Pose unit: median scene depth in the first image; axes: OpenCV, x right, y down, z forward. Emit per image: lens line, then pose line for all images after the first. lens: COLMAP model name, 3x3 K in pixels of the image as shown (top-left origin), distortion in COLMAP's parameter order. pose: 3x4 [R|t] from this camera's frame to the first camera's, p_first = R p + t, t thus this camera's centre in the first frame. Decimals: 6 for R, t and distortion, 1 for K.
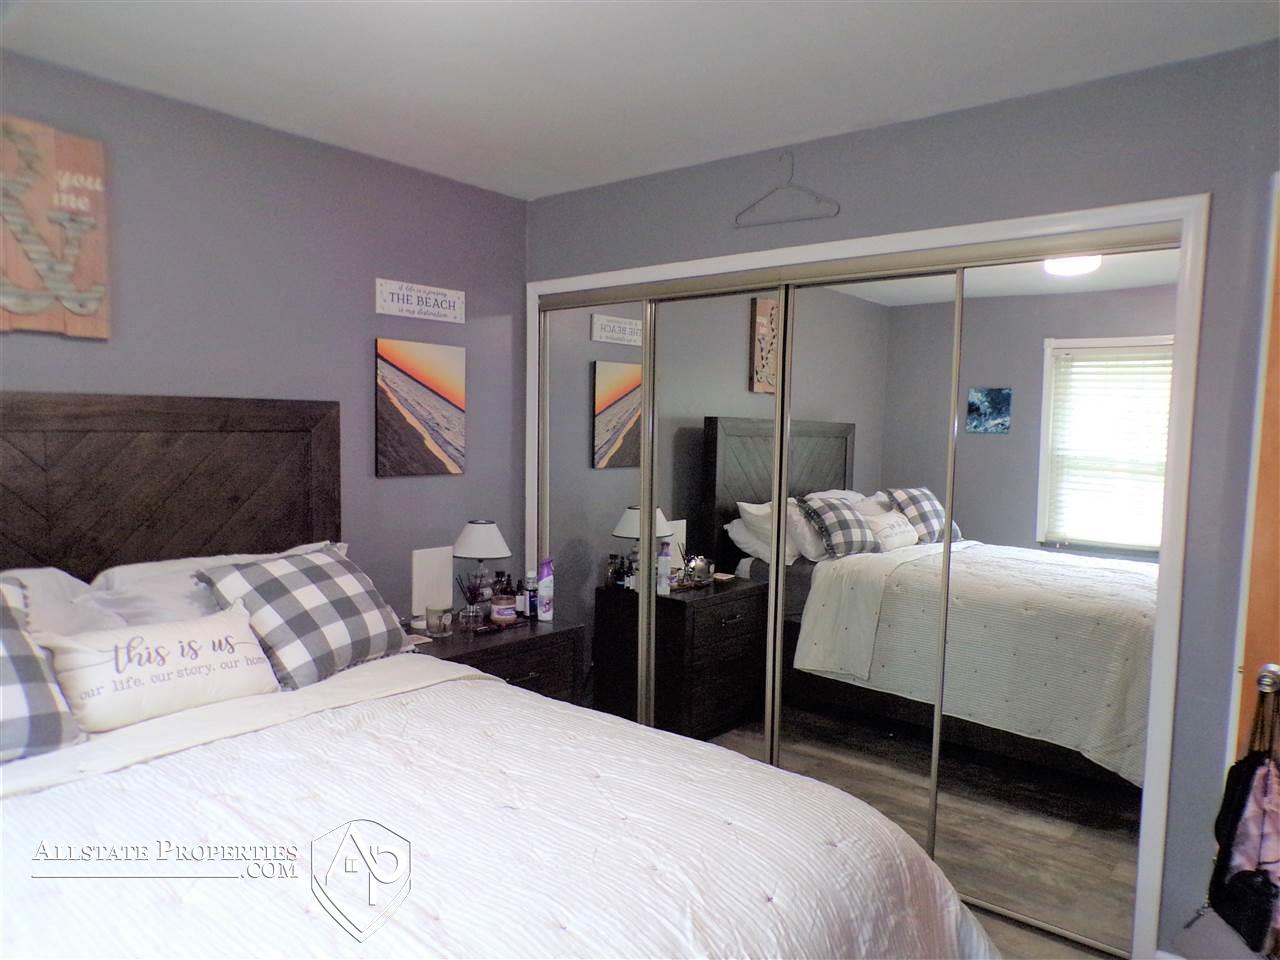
lens RADIAL K [[876.3, 0, 638.6], [0, 876.3, 496.1], [0, 0, 1]] dist [-0.011105, 0.020894]
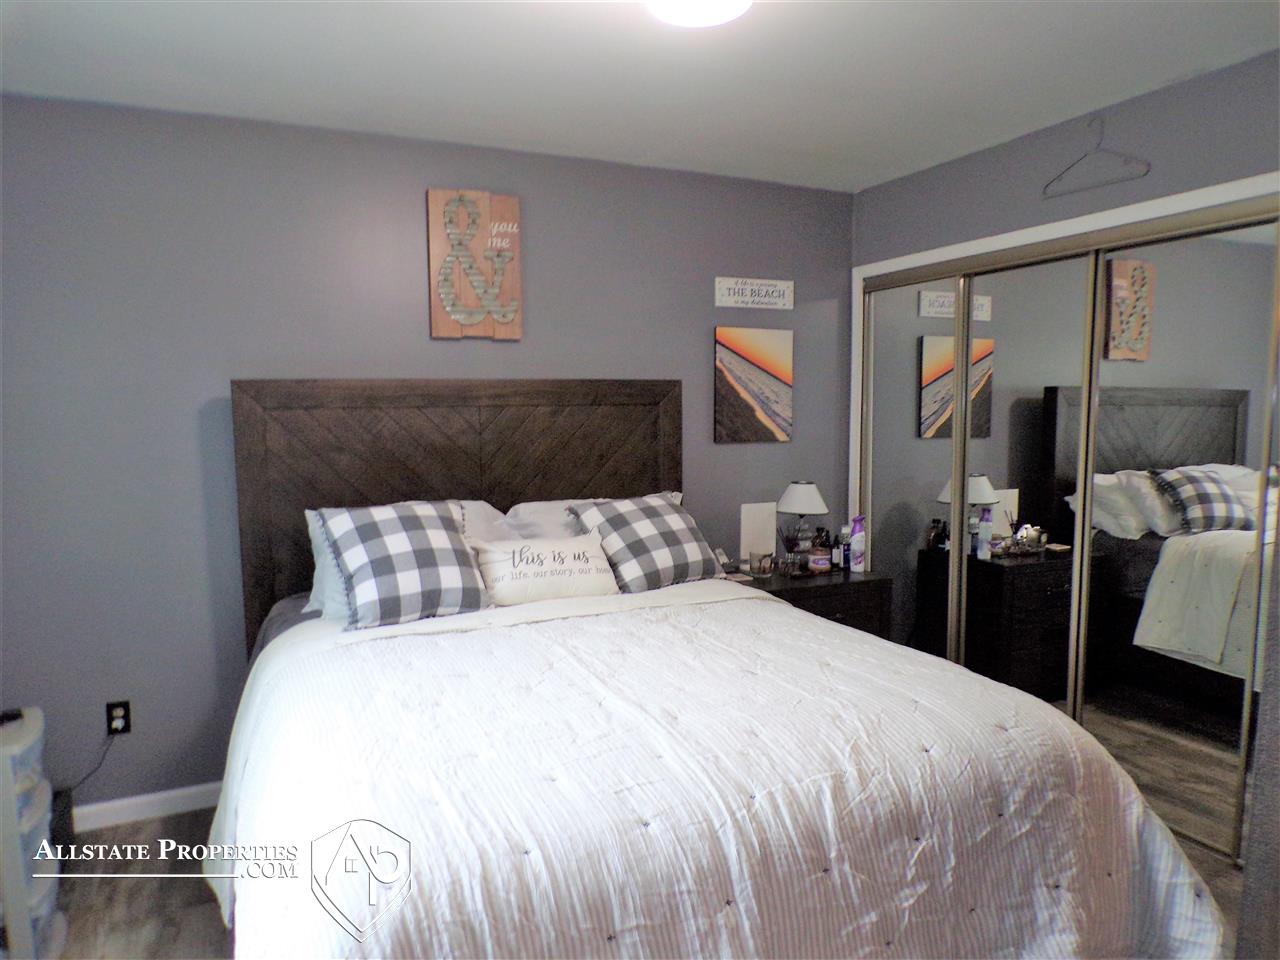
lens RADIAL K [[876.3, 0, 638.6], [0, 876.3, 496.1], [0, 0, 1]] dist [-0.011105, 0.020894]
pose [[0.904326, 0.022559, -0.426247, 0.120767], [-0.014540, 0.999651, 0.022059, 0.026027], [0.426595, -0.013751, 0.904338, -0.131682]]
